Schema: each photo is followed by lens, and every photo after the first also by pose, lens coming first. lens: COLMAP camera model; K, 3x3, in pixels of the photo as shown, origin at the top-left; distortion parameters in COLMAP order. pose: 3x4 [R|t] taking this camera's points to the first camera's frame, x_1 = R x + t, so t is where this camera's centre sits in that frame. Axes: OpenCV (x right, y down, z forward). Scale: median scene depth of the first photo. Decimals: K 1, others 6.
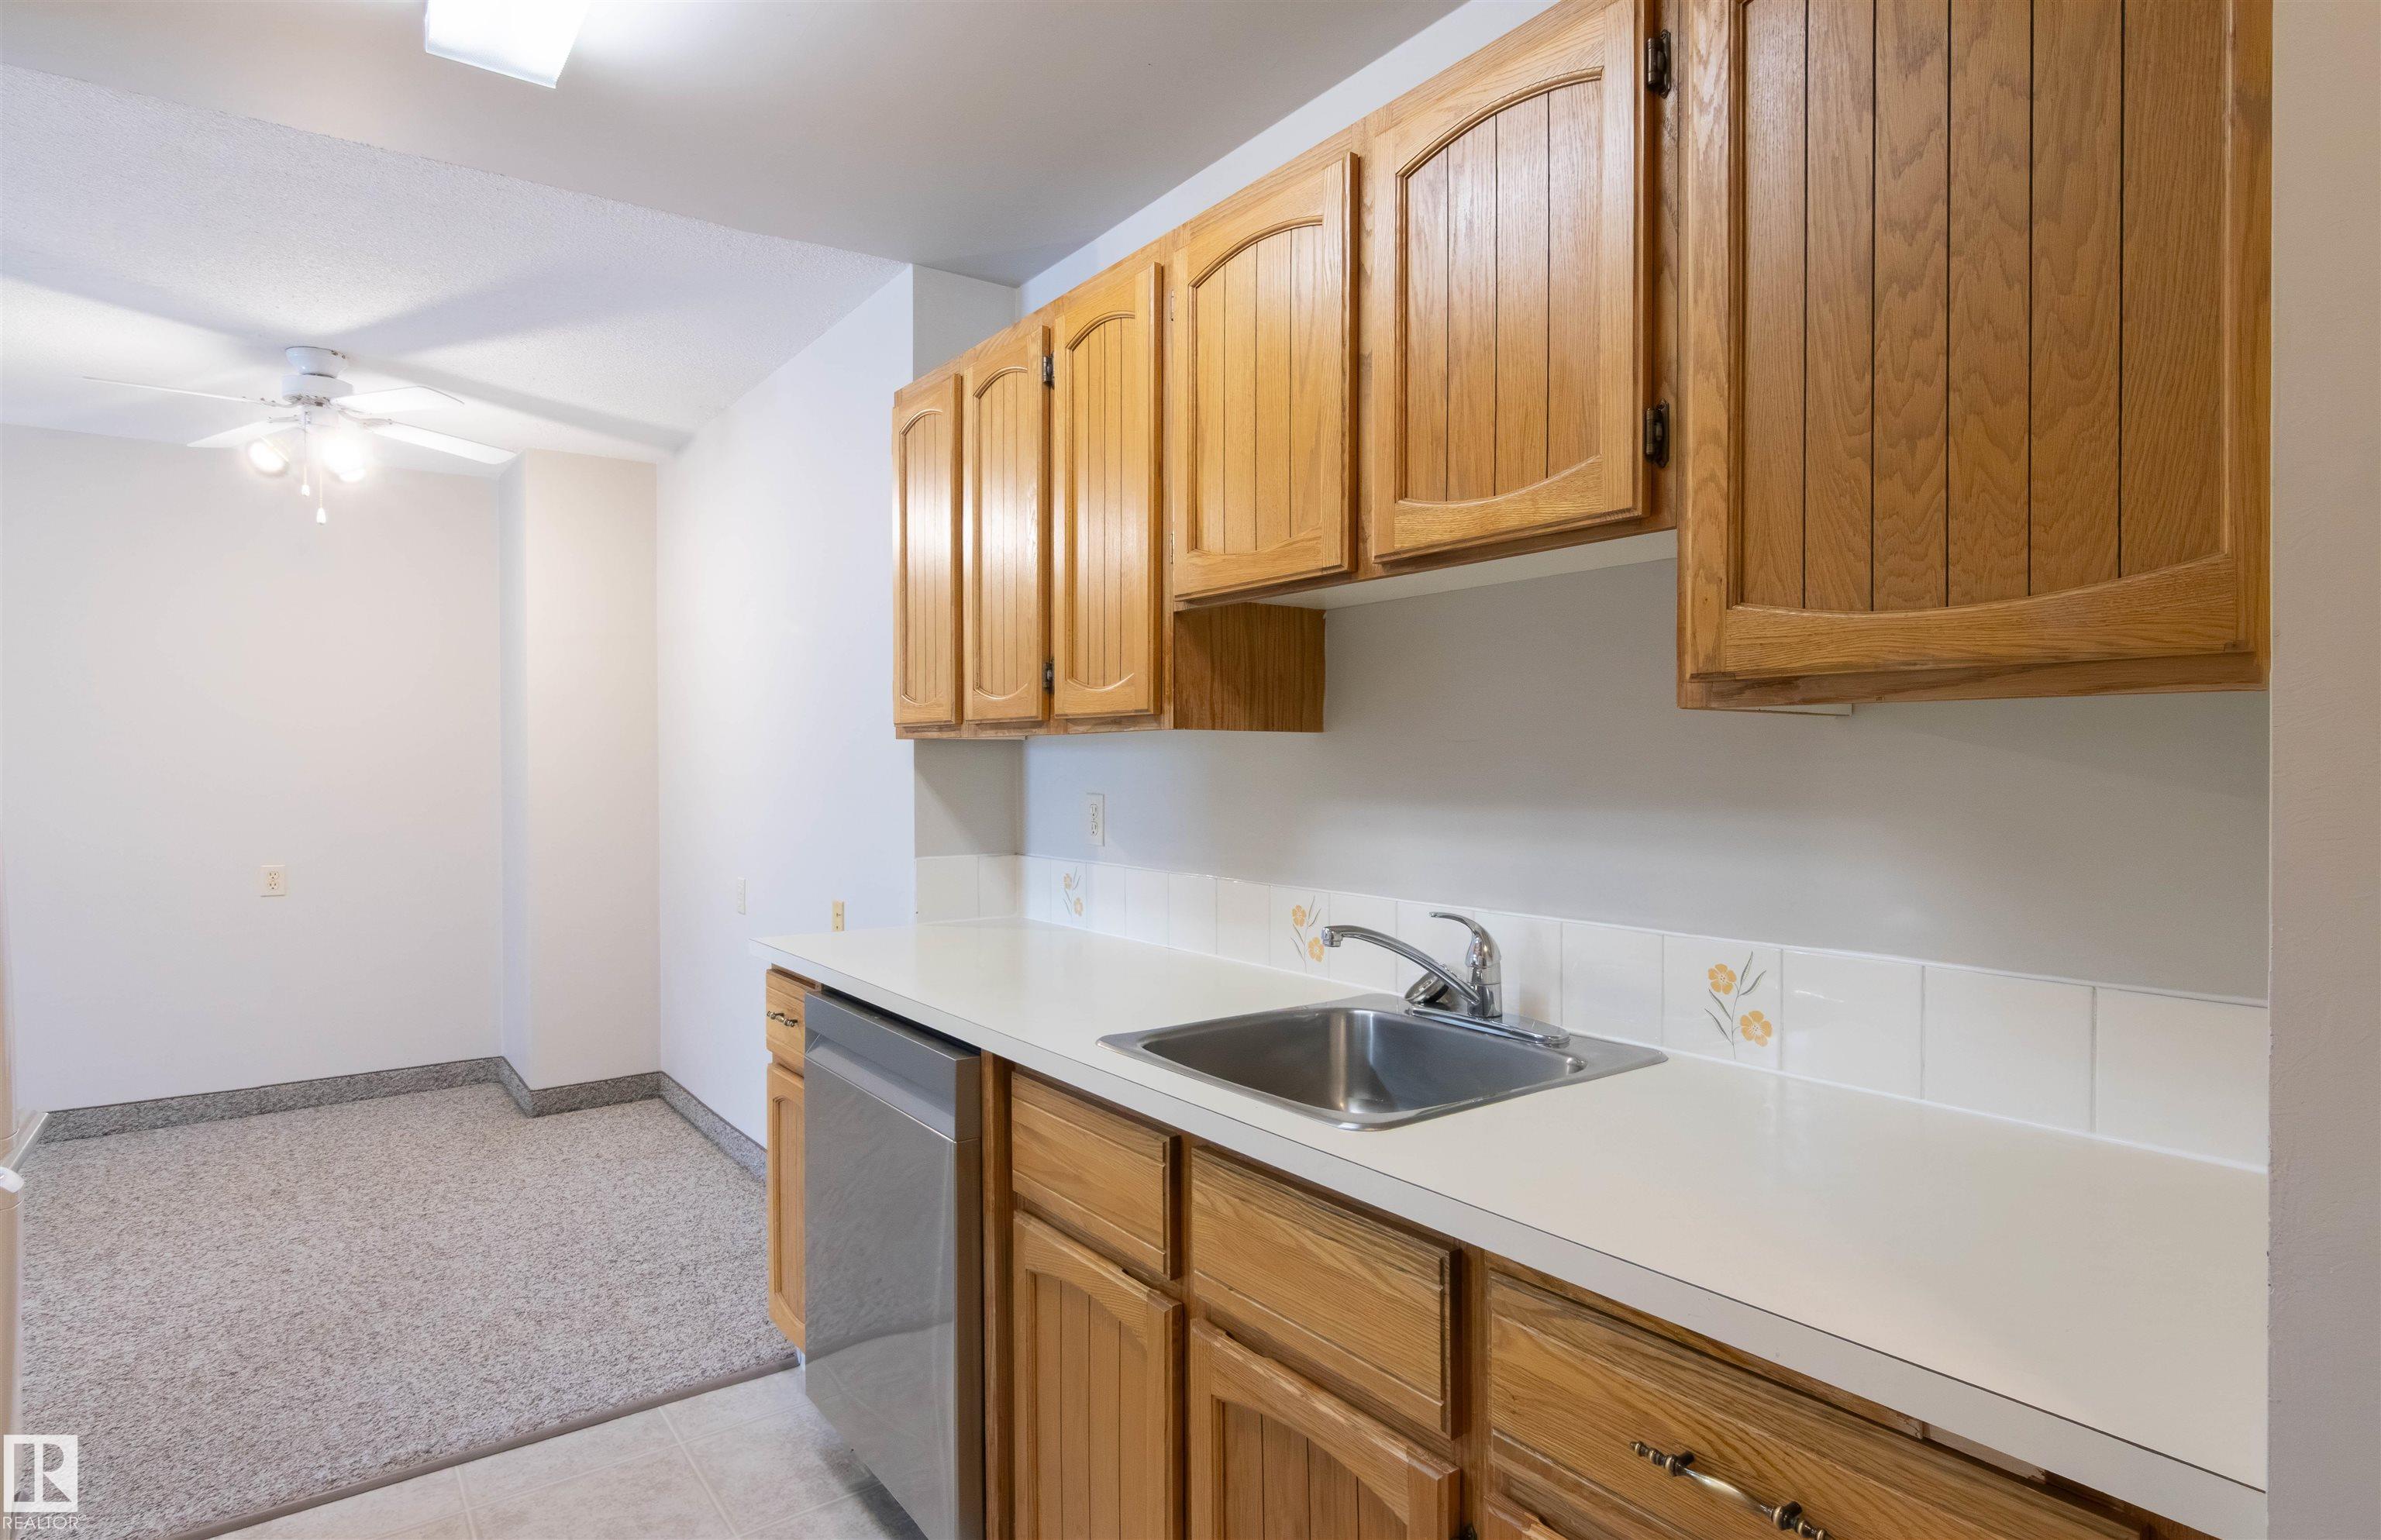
lens RADIAL K [[1276.3, 0, 1201.9], [0, 1276.3, 768.6], [0, 0, 1]] dist [-0.002398, 0.002234]
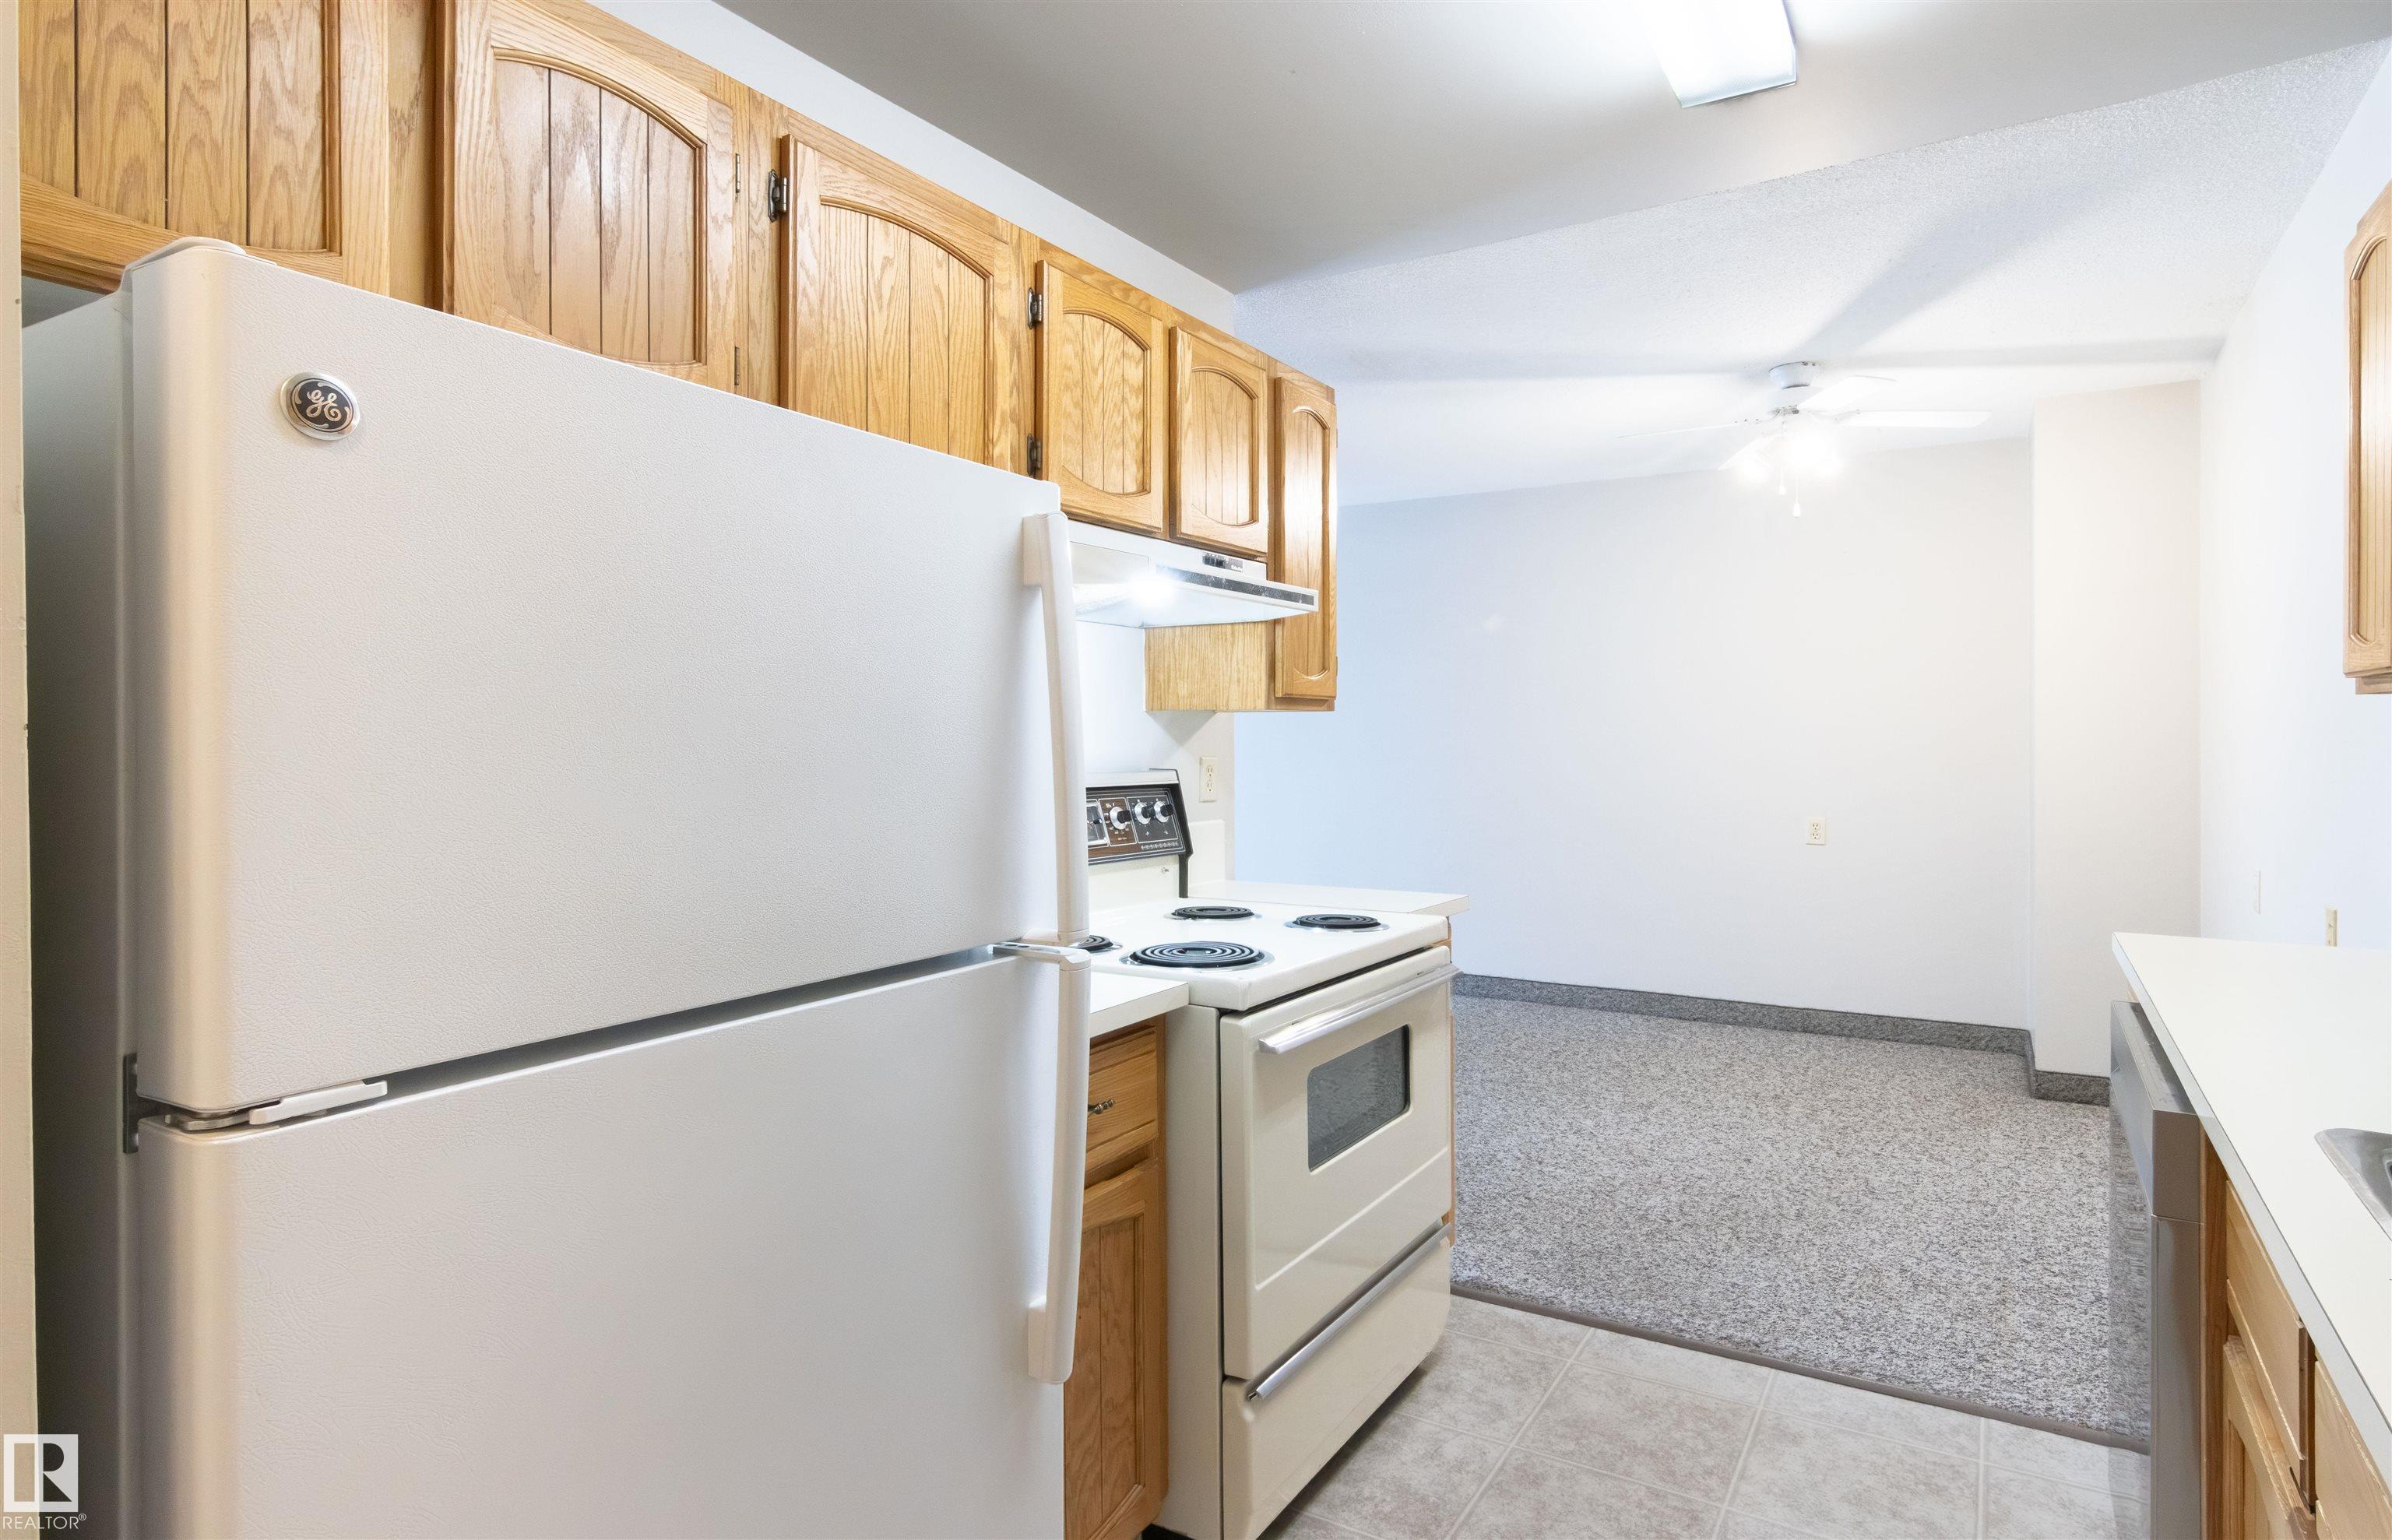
lens RADIAL K [[1282.2, 0, 1243.9], [0, 1282.2, 741.0], [0, 0, 1]] dist [-0.002398, 0.002234]
pose [[0.388255, 0.008344, -0.921514, 0.188228], [-0.003683, 0.999965, 0.007503, 0.000446], [0.921545, 0.000481, 0.388272, 0.115312]]
